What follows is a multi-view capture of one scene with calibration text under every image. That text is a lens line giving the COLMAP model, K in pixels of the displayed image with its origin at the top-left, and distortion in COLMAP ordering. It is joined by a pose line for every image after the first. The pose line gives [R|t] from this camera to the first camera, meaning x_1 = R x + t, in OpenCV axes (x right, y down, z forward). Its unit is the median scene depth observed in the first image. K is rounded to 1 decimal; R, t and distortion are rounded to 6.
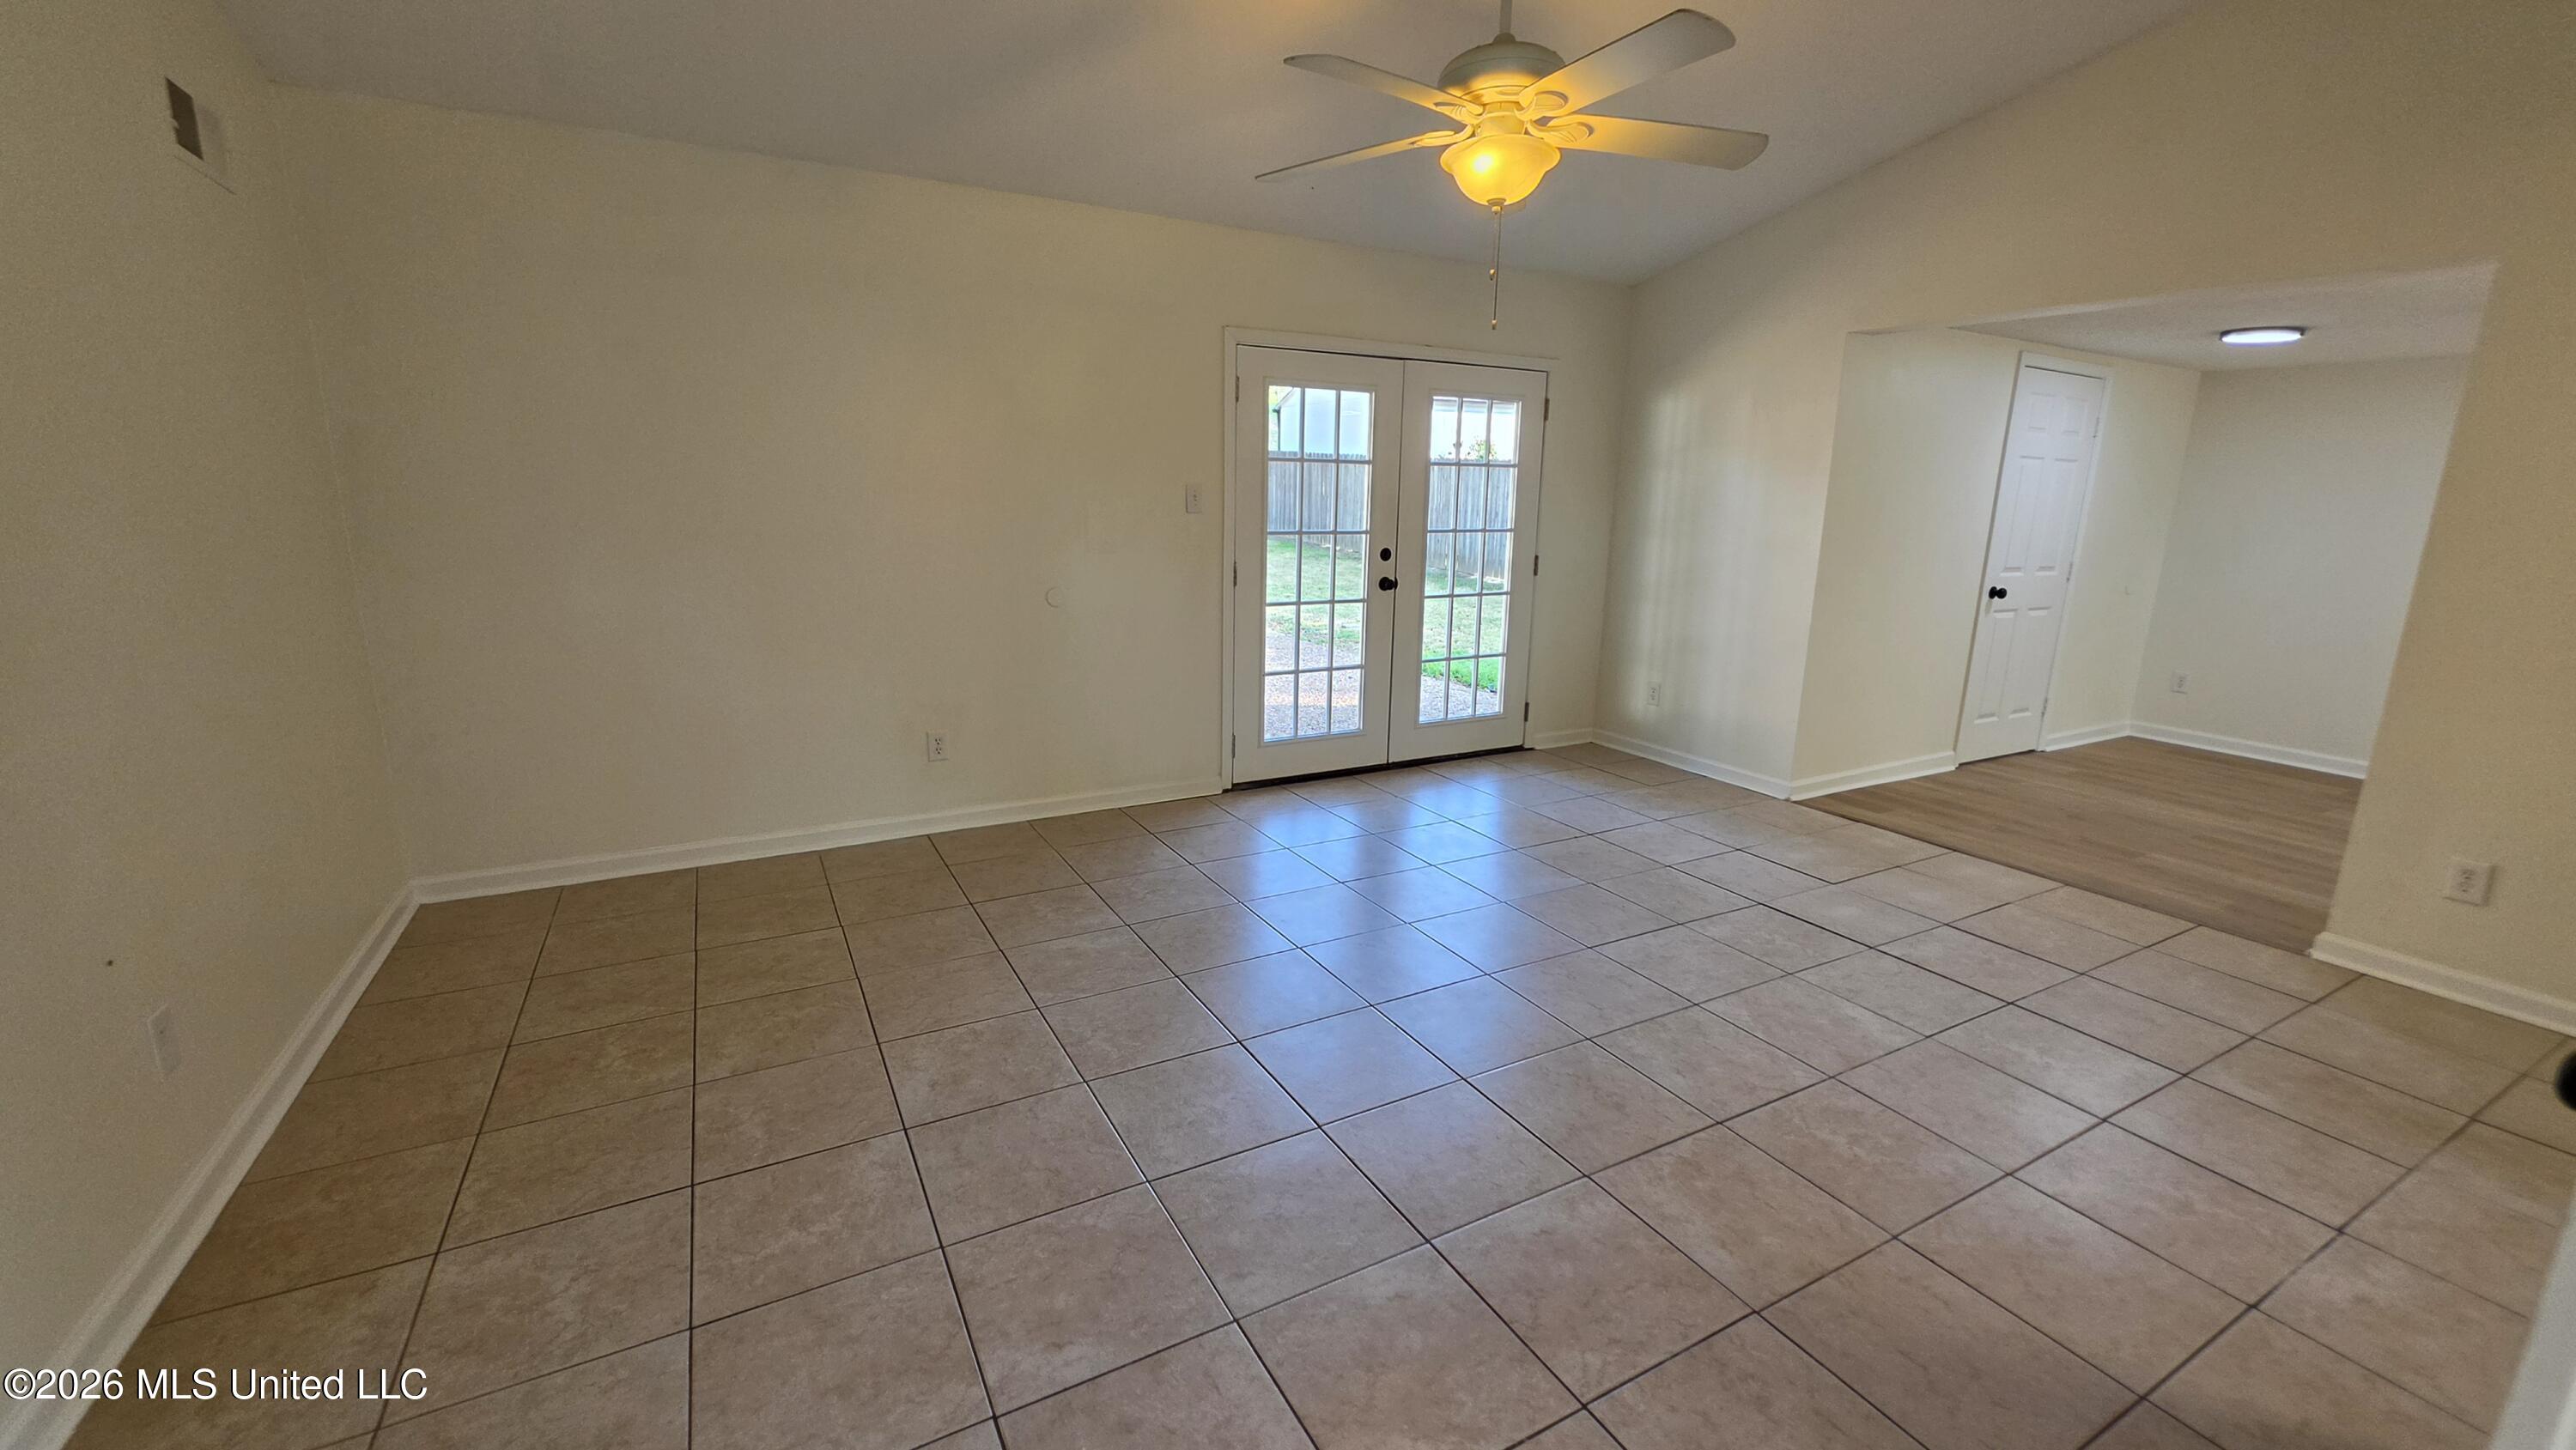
lens RADIAL K [[1031.7, 0, 1287.1], [0, 1031.7, 722.7], [0, 0, 1]] dist [-0.004258, 0.000490]
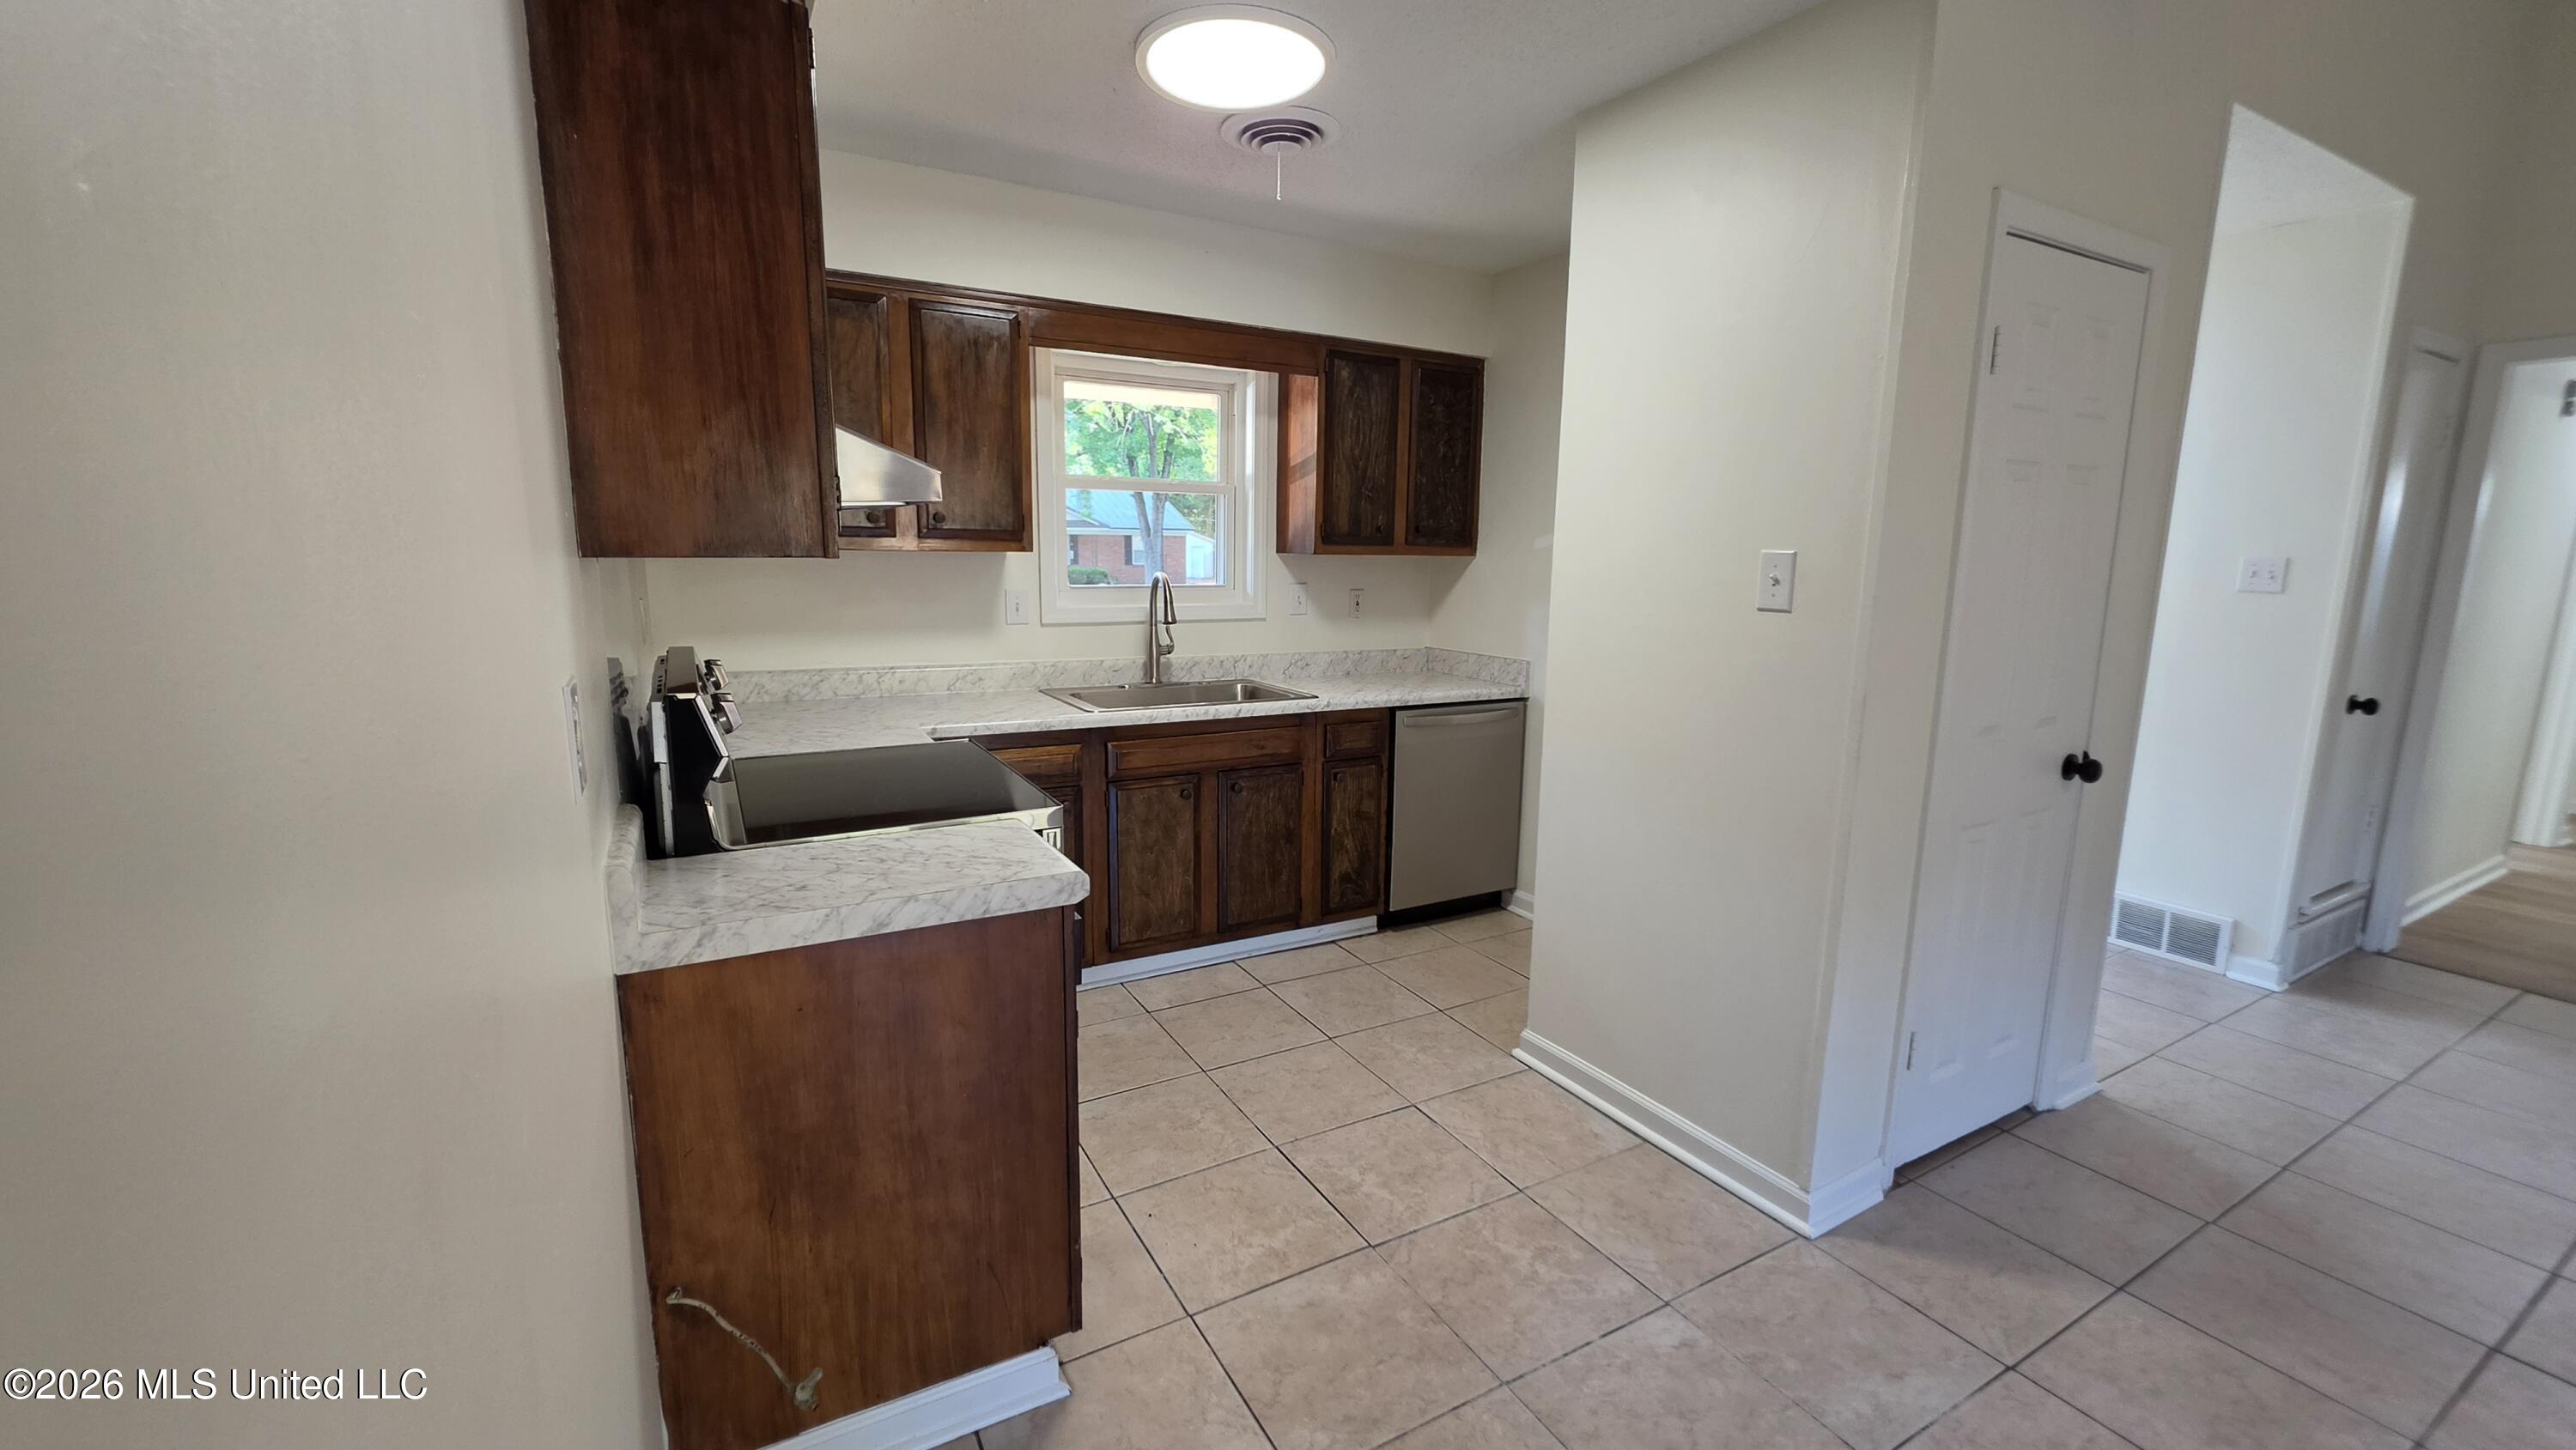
lens RADIAL K [[1031.7, 0, 1287.1], [0, 1031.7, 722.7], [0, 0, 1]] dist [-0.004258, 0.000490]
pose [[-0.999439, -0.029315, -0.016204, 0.739282], [-0.033295, 0.922297, 0.385046, -0.160130], [0.003657, 0.385369, -0.922755, 0.739582]]
